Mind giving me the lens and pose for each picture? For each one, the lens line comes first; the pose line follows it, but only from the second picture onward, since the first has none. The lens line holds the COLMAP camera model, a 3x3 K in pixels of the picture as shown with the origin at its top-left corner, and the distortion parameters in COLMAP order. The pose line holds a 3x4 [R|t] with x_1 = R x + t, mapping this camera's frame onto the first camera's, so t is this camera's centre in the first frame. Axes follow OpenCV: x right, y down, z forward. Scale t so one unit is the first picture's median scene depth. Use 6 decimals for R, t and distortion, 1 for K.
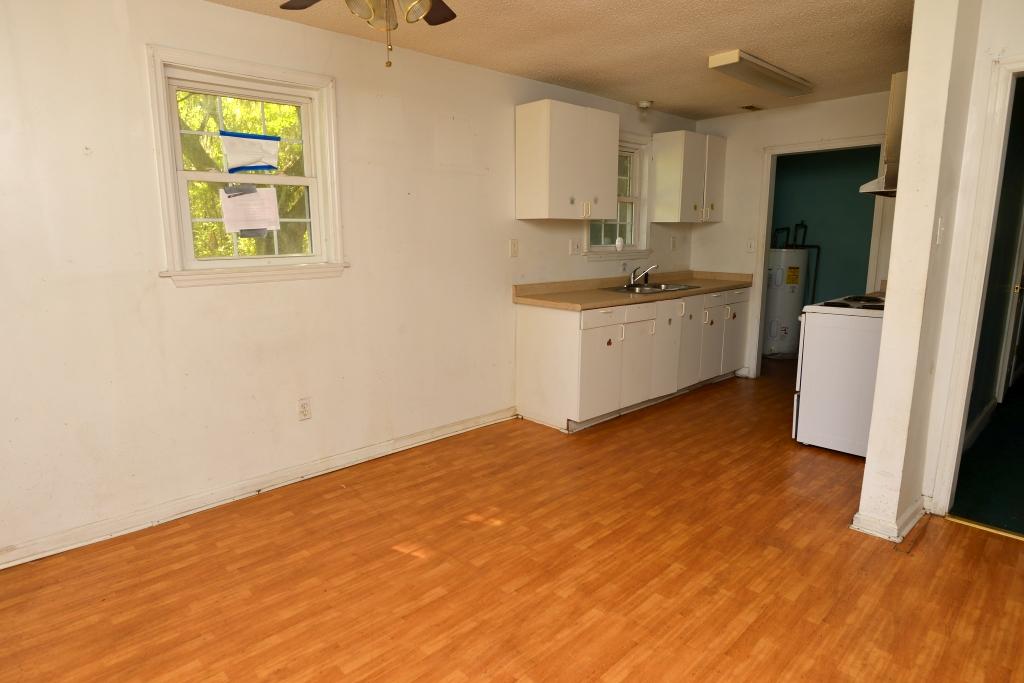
lens RADIAL K [[583.4, 0, 507.1], [0, 583.4, 342.4], [0, 0, 1]] dist [-0.040829, 0.016189]
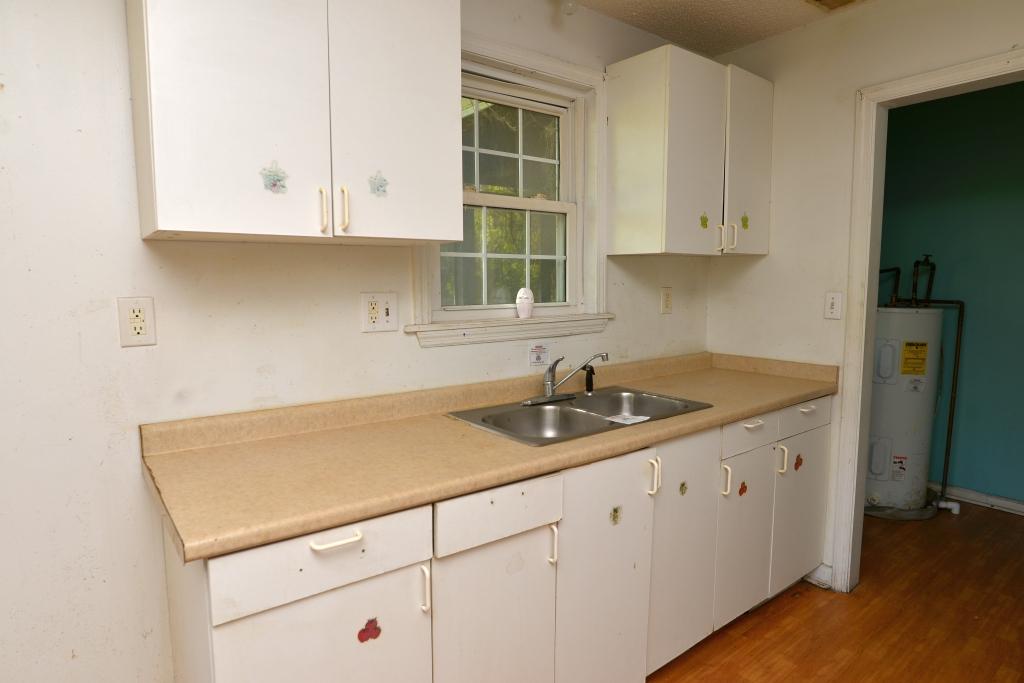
lens RADIAL K [[583.4, 0, 507.1], [0, 583.4, 342.4], [0, 0, 1]] dist [-0.040829, 0.016189]
pose [[0.995281, 0.006882, -0.096795, 0.212678], [-0.014901, 0.996490, -0.082369, -0.097674], [0.095889, 0.083423, 0.991890, 0.535449]]
